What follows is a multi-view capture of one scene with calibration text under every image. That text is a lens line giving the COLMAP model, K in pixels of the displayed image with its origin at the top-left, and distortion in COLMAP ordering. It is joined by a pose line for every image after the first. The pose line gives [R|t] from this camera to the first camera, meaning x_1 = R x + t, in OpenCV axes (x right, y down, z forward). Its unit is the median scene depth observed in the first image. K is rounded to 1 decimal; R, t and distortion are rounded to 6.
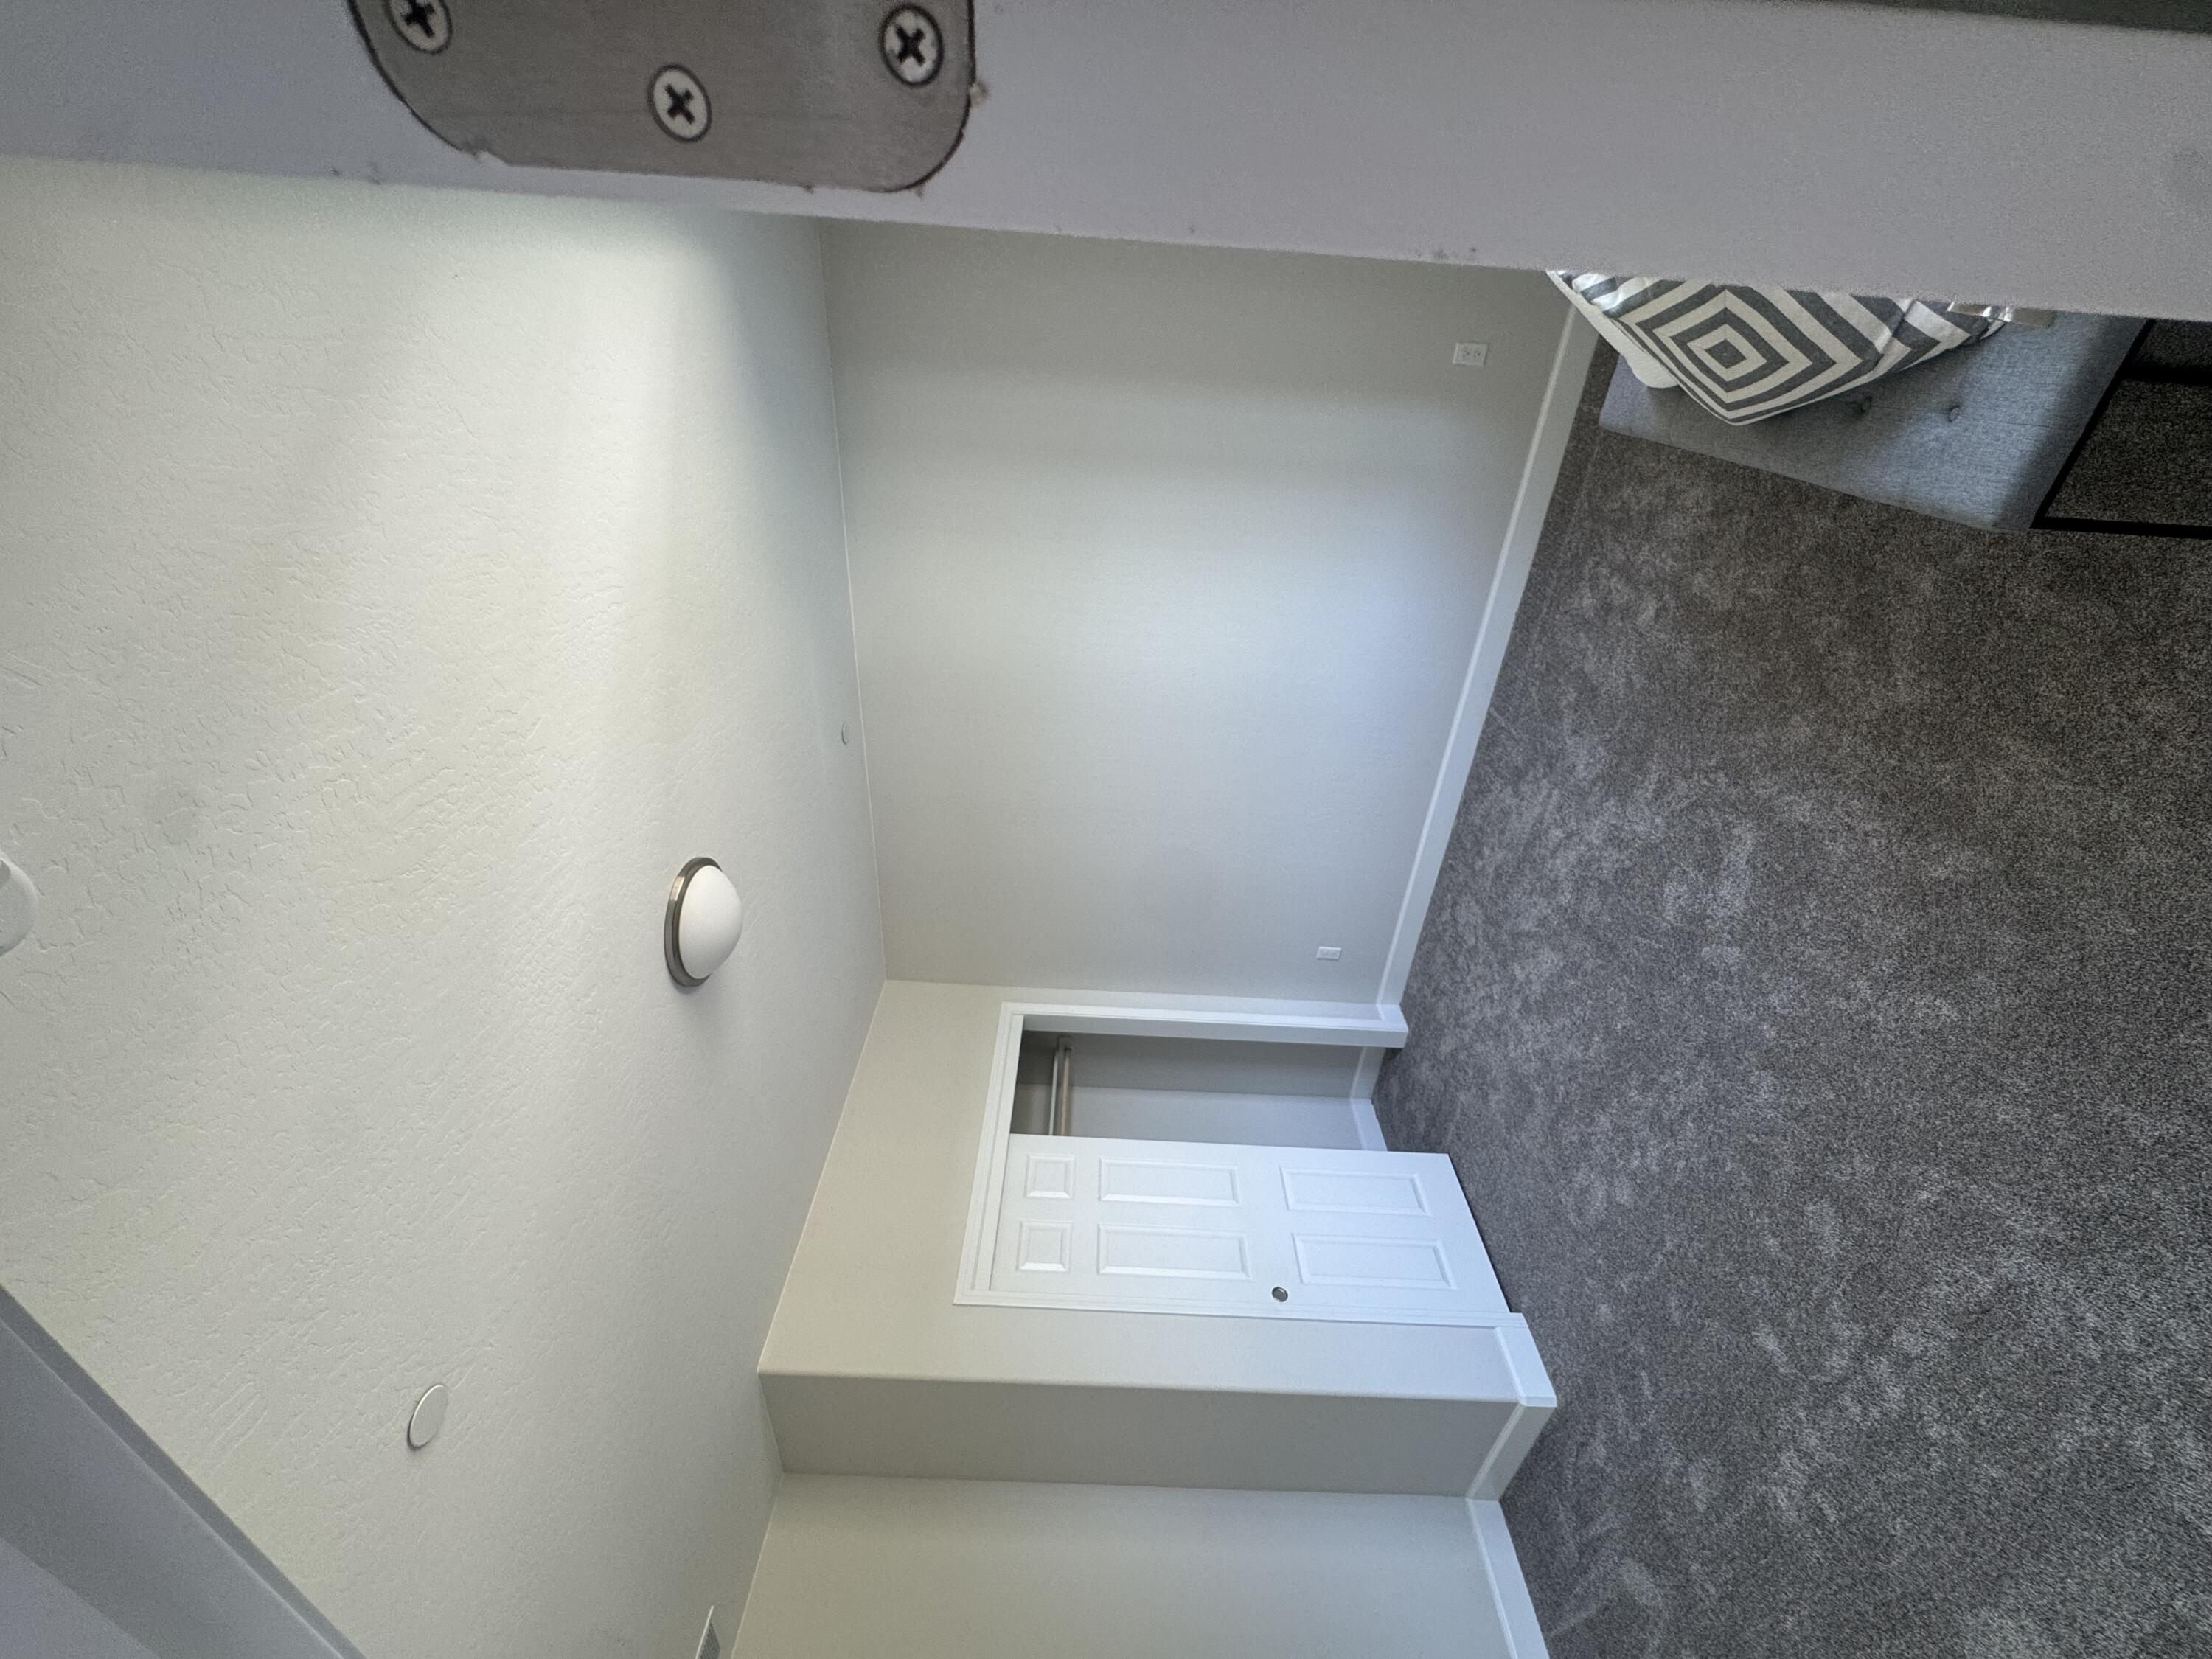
lens RADIAL K [[891.2, 0, 1104.9], [0, 891.2, 834.7], [0, 0, 1]] dist [-0.001182, 0.000595]
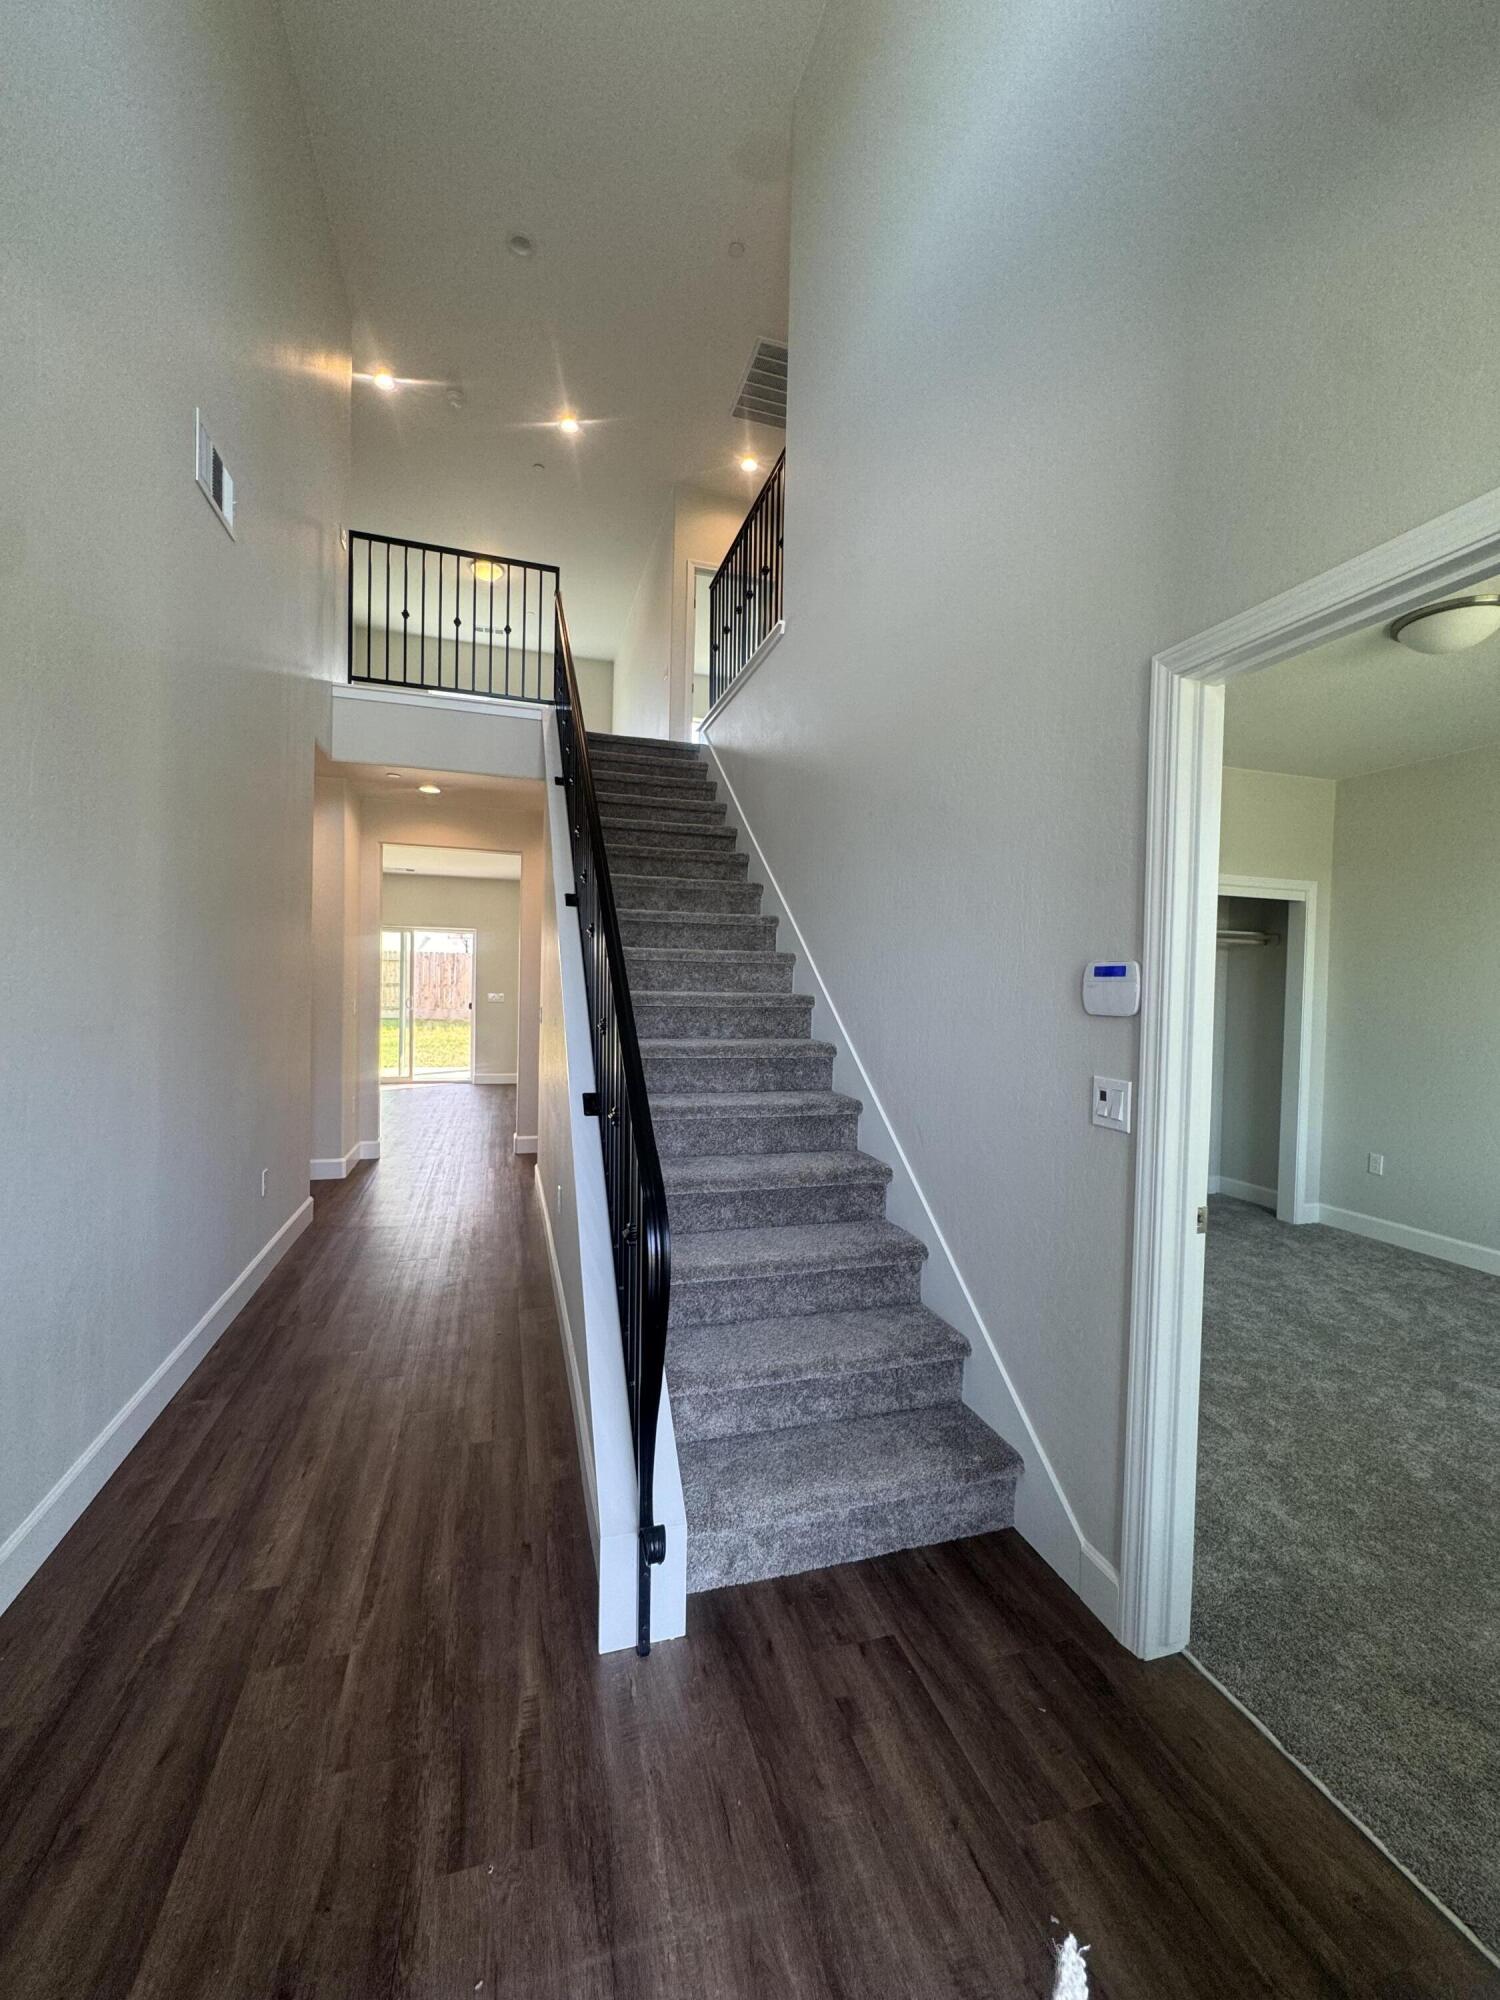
lens RADIAL K [[805.8, 0, 756.6], [0, 805.8, 998.3], [0, 0, 1]] dist [-0.001182, 0.000595]
pose [[-0.001659, 0.999329, -0.036578, 0.111221], [-0.756295, 0.022676, 0.653838, 0.075903], [0.654229, 0.028748, 0.755750, -0.411126]]
